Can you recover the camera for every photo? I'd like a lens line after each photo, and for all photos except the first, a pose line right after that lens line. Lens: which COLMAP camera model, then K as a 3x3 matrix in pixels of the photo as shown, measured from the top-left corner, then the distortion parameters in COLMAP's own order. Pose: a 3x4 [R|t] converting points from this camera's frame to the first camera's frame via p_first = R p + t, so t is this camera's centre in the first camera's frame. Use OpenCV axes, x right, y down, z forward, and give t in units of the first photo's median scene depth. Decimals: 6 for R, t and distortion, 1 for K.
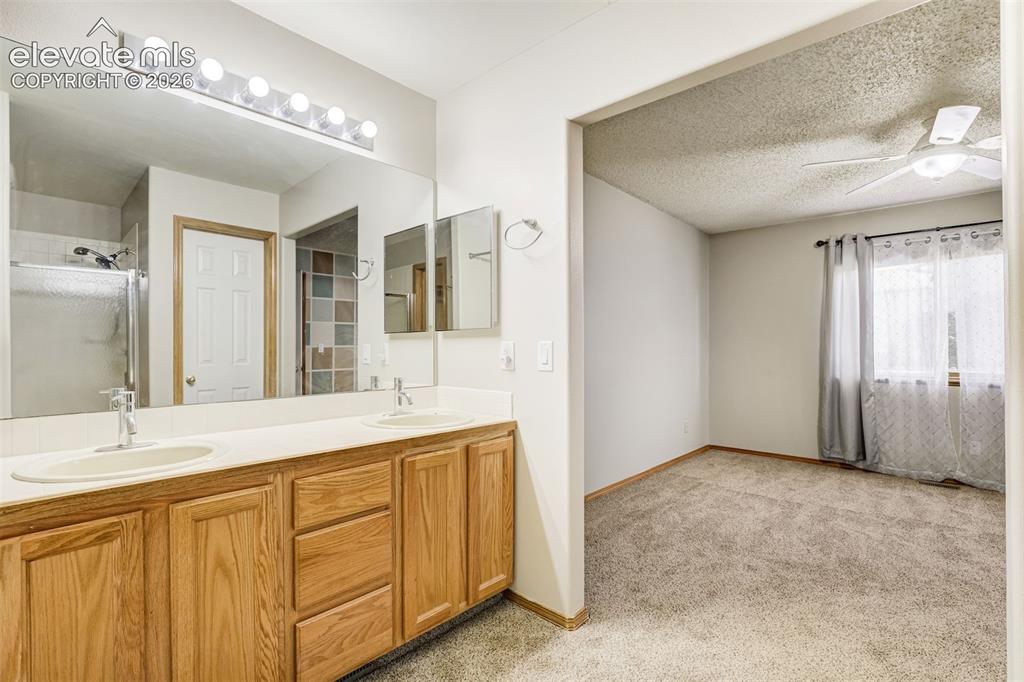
lens RADIAL K [[465.5, 0, 515.1], [0, 465.5, 345.8], [0, 0, 1]] dist [-0.018395, 0.011242]
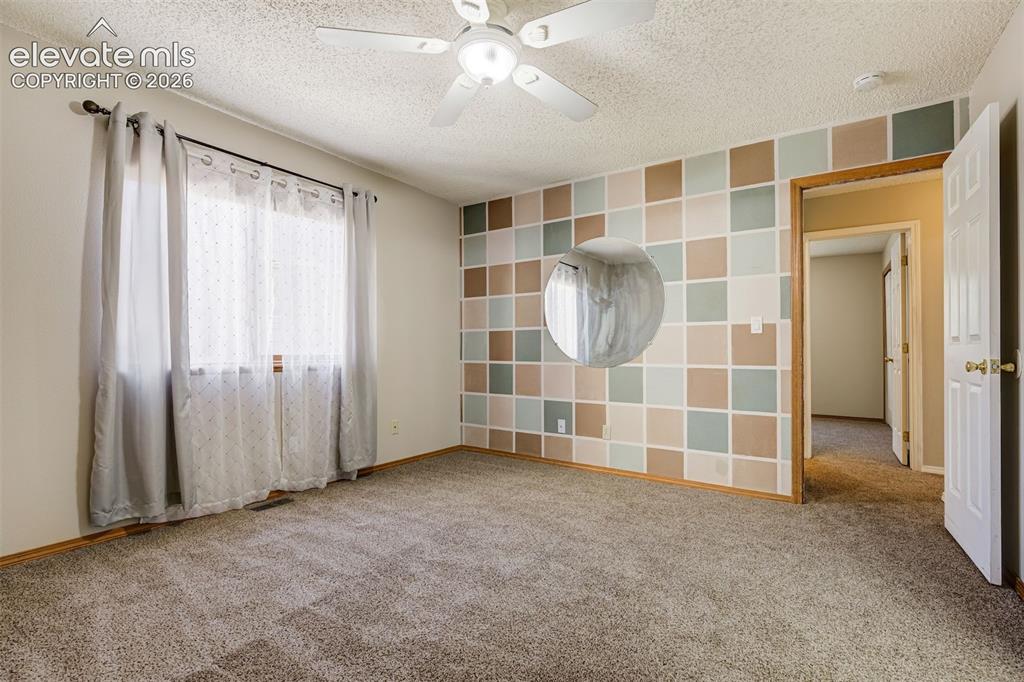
lens RADIAL K [[465.5, 0, 515.1], [0, 465.5, 345.8], [0, 0, 1]] dist [-0.018395, 0.011242]
pose [[-0.134170, 0.002213, 0.990956, 0.112378], [-0.006380, 0.999975, -0.003097, 0.041067], [-0.990938, -0.006738, -0.134153, 0.682655]]
